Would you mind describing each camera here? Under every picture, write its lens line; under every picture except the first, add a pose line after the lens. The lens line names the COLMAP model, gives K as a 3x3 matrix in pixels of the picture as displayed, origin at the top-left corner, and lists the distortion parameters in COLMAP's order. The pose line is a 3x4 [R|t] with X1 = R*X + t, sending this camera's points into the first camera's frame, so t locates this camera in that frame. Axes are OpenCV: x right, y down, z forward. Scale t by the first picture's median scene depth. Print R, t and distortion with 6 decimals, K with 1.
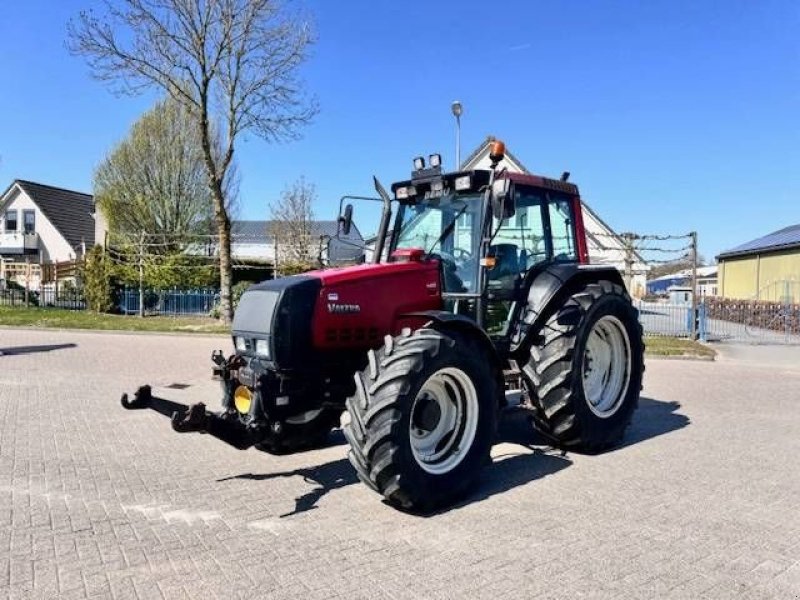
lens RADIAL K [[559.8, 0, 401.4], [0, 559.8, 292.7], [0, 0, 1]] dist [0.052161, -0.065781]
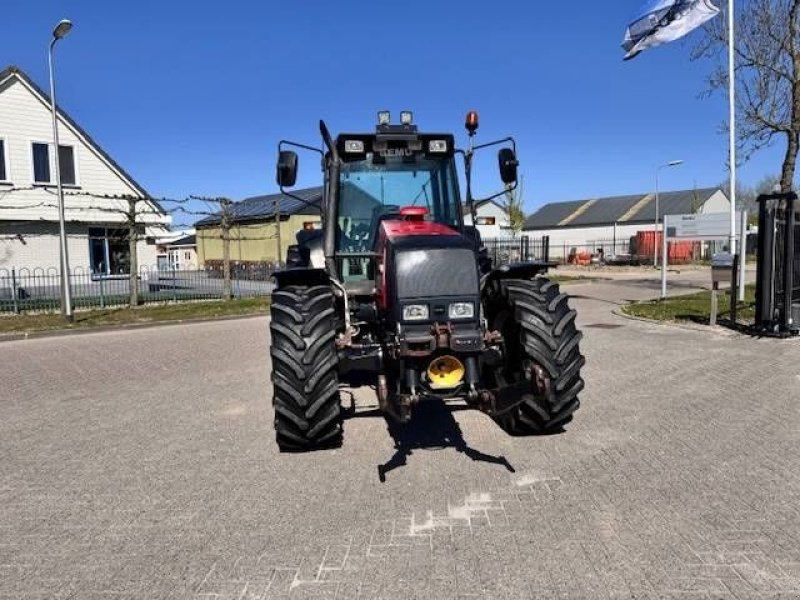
lens RADIAL K [[558.3, 0, 402.7], [0, 558.3, 296.4], [0, 0, 1]] dist [0.056306, -0.069903]
pose [[0.586596, -0.095567, 0.804222, -0.800889], [0.045120, 0.995327, 0.085366, -0.005309], [-0.808622, -0.013789, 0.588167, 0.418937]]
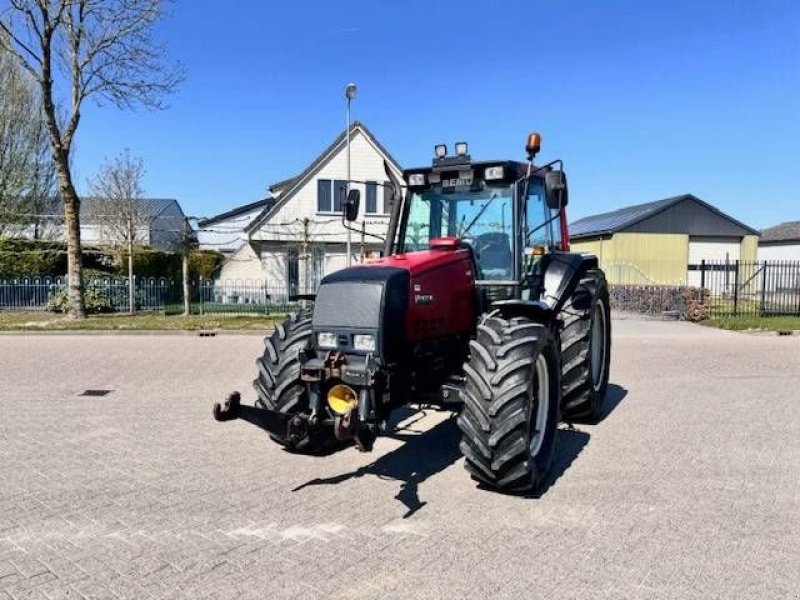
lens RADIAL K [[559.3, 0, 400.0], [0, 559.3, 300.0], [0, 0, 1]] dist [0.055087, -0.066121]
pose [[0.950083, -0.025438, 0.310958, -0.370956], [0.013024, 0.999035, 0.041934, -0.010001], [-0.311725, -0.035791, 0.949498, 0.075535]]
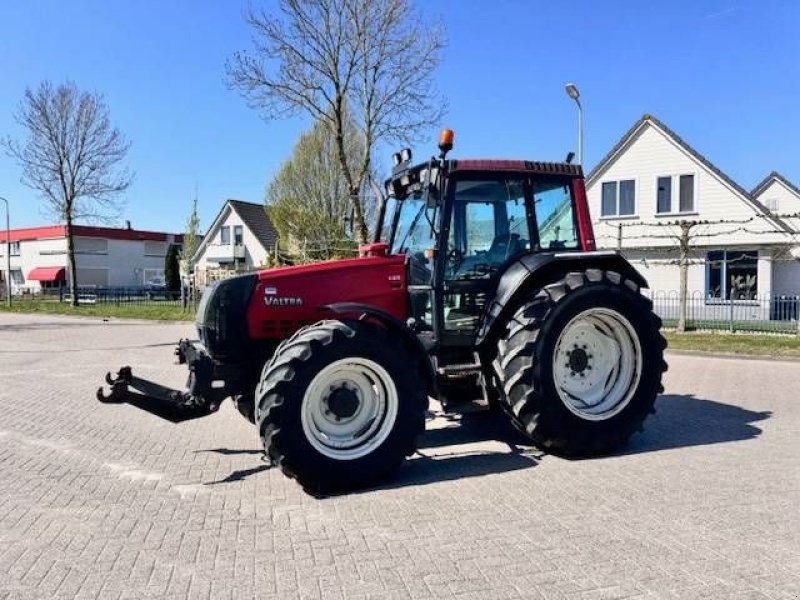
lens RADIAL K [[558.3, 0, 402.7], [0, 558.3, 296.4], [0, 0, 1]] dist [0.056306, -0.069903]
pose [[0.940555, -0.013577, -0.339371, 0.402919], [0.016544, 0.999846, 0.005852, 0.012861], [0.339239, -0.011119, 0.940635, 0.049331]]
